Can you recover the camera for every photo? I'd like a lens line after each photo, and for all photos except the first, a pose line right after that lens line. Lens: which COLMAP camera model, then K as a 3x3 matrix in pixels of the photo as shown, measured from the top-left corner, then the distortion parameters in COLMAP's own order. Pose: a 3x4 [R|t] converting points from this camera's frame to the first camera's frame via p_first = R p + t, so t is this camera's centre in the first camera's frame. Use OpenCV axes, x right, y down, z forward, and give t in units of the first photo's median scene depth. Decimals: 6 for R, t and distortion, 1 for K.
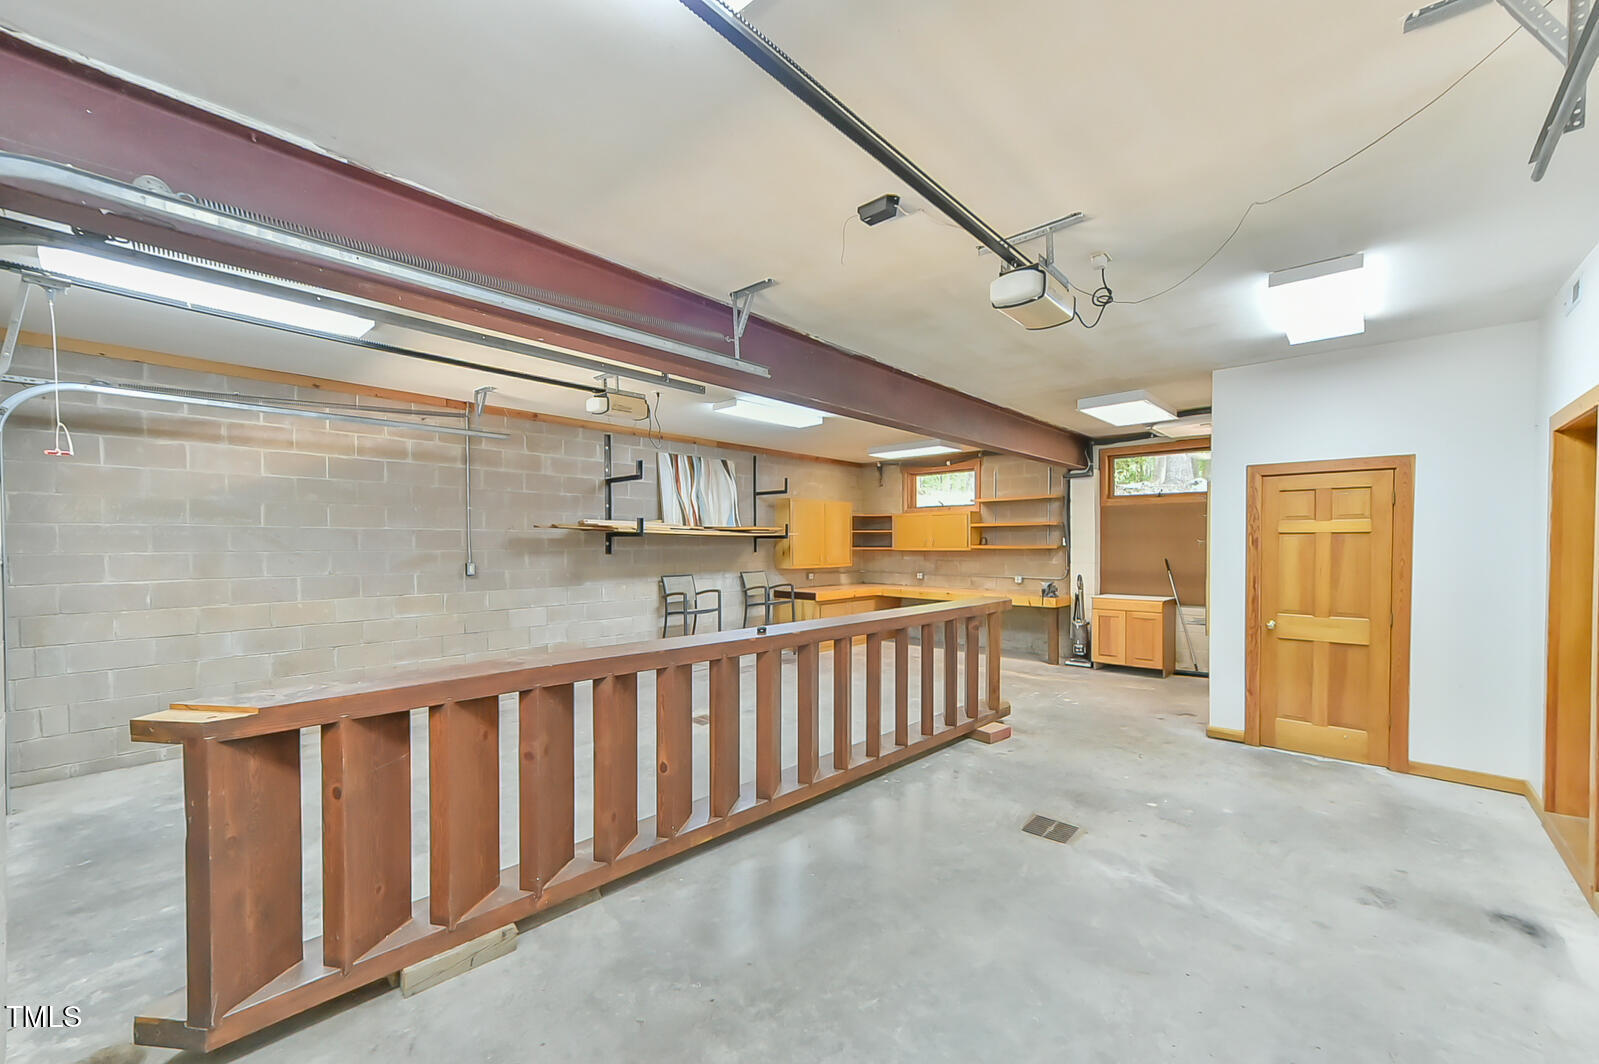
lens RADIAL K [[634.9, 0, 805.0], [0, 634.9, 556.8], [0, 0, 1]] dist [0.015933, -0.000162]
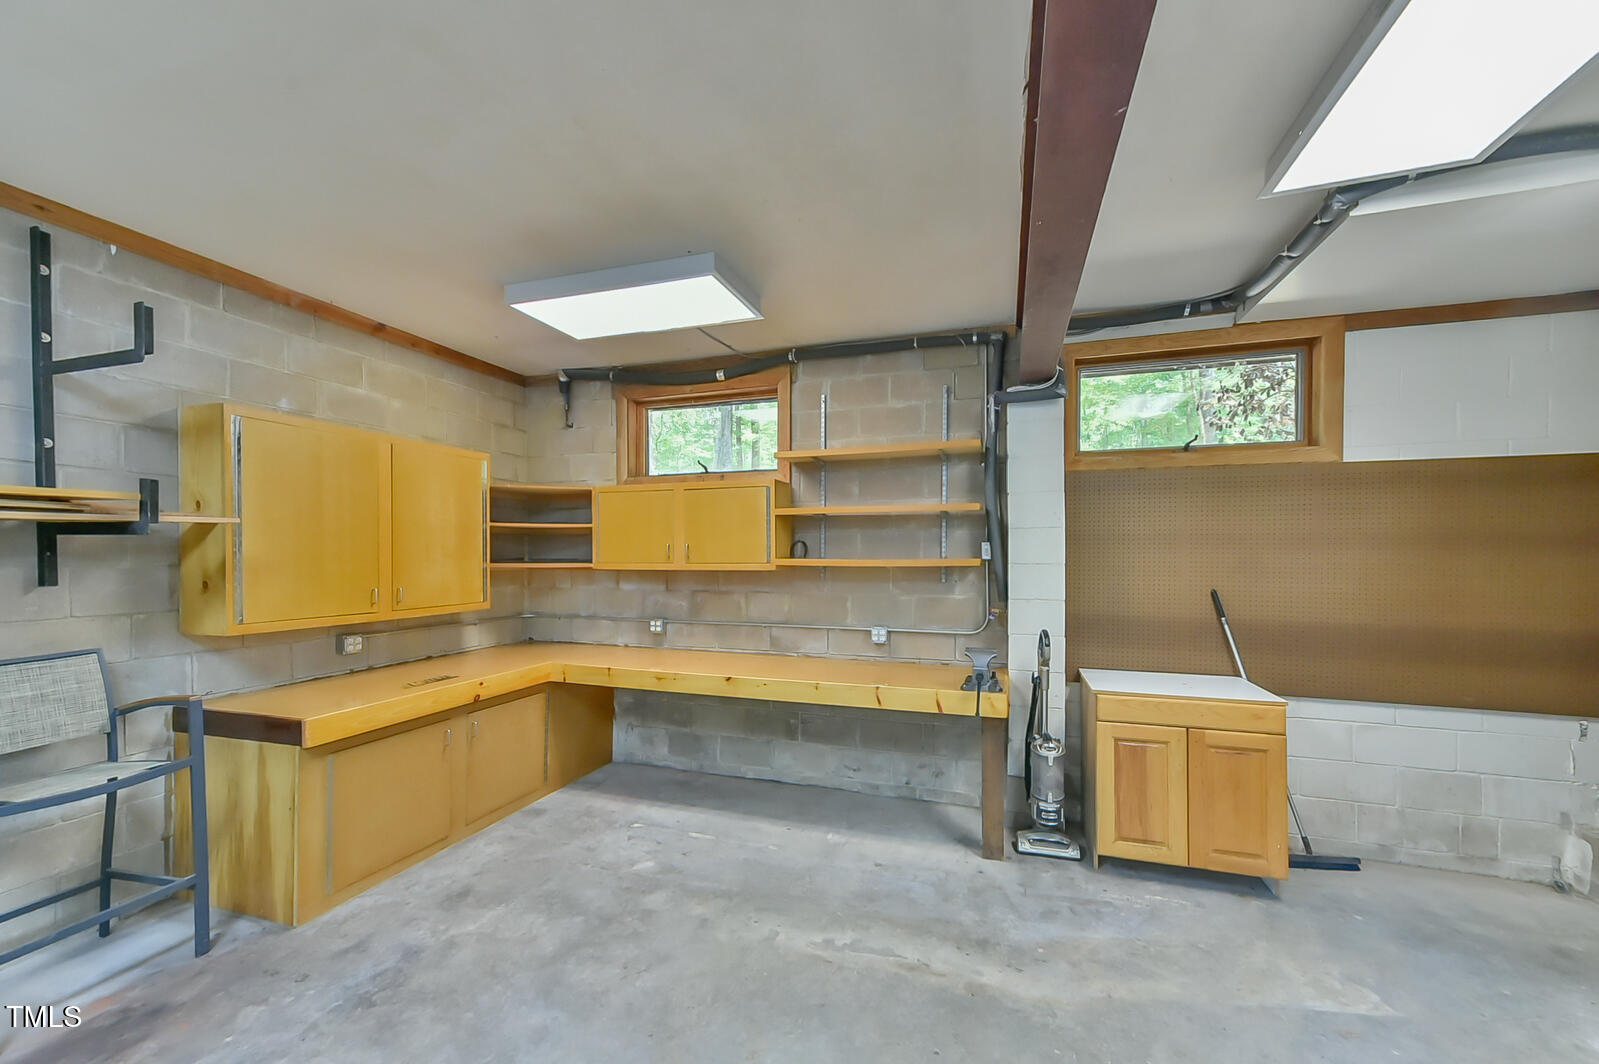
lens RADIAL K [[634.9, 0, 805.0], [0, 634.9, 556.8], [0, 0, 1]] dist [0.015933, -0.000162]
pose [[0.916089, 0.001380, 0.400972, 0.103294], [0.006706, 0.999801, -0.018762, -0.010909], [-0.400918, 0.019877, 0.915898, 0.582445]]
